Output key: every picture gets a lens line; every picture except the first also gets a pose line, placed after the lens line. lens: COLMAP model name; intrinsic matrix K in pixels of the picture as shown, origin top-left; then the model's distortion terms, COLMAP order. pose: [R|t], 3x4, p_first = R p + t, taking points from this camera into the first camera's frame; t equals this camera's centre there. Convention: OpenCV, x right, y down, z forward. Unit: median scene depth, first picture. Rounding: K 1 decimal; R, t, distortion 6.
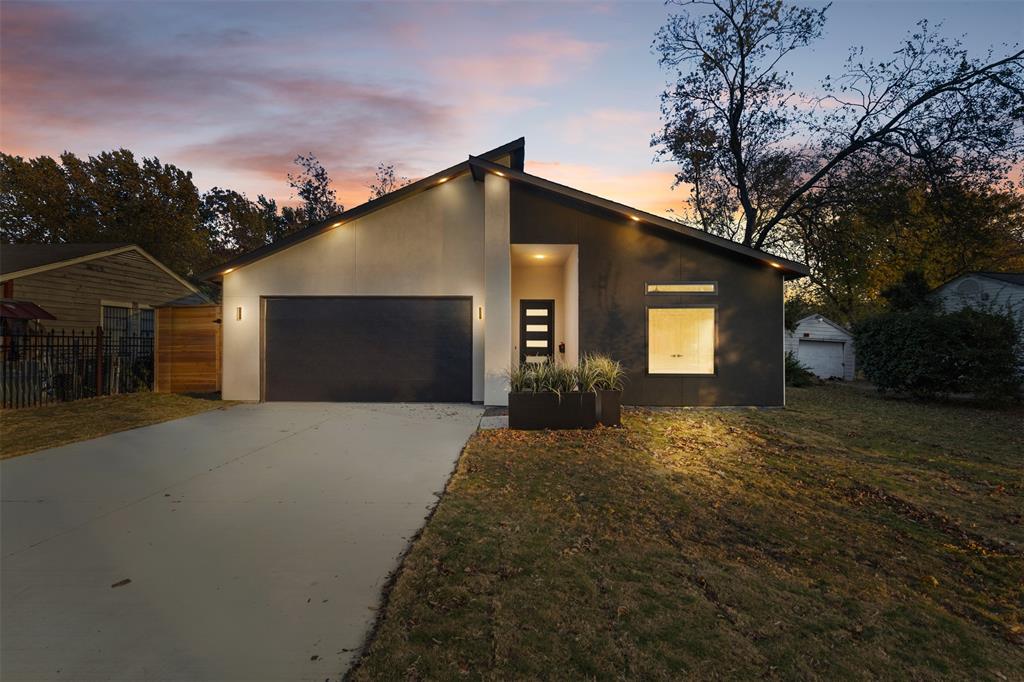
lens RADIAL K [[470.2, 0, 511.6], [0, 470.2, 346.4], [0, 0, 1]] dist [0.000599, 0.001115]
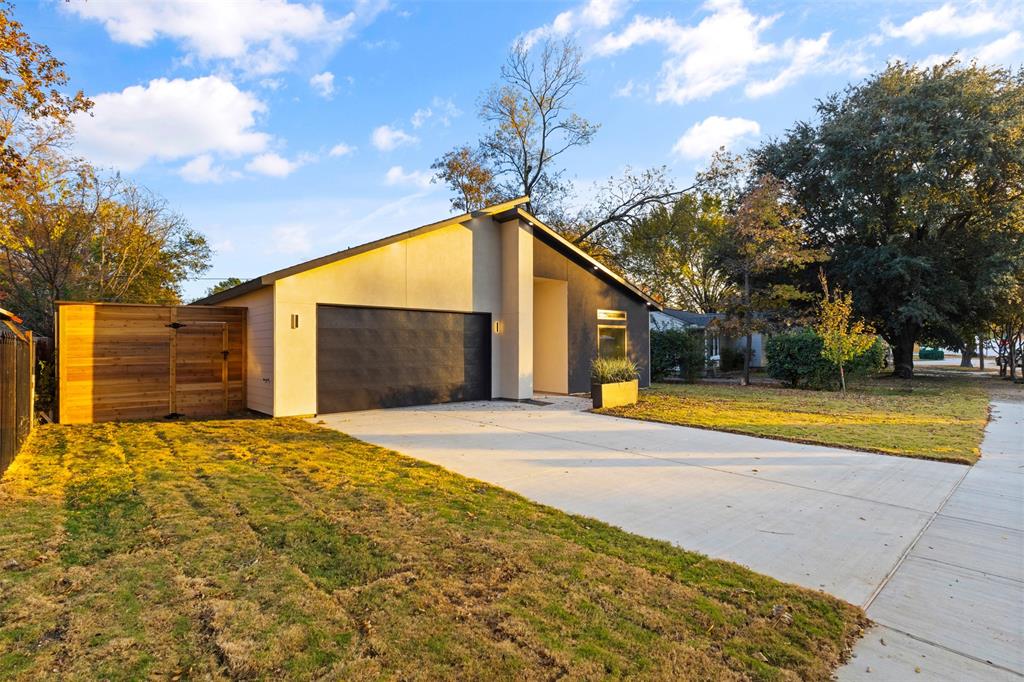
lens RADIAL K [[519.2, 0, 509.9], [0, 519.2, 338.8], [0, 0, 1]] dist [0.004453, 0.000154]
pose [[0.732338, 0.004916, 0.680923, -0.806795], [0.006772, 0.999872, -0.014503, -0.014465], [-0.680907, 0.015232, 0.732211, -0.025770]]
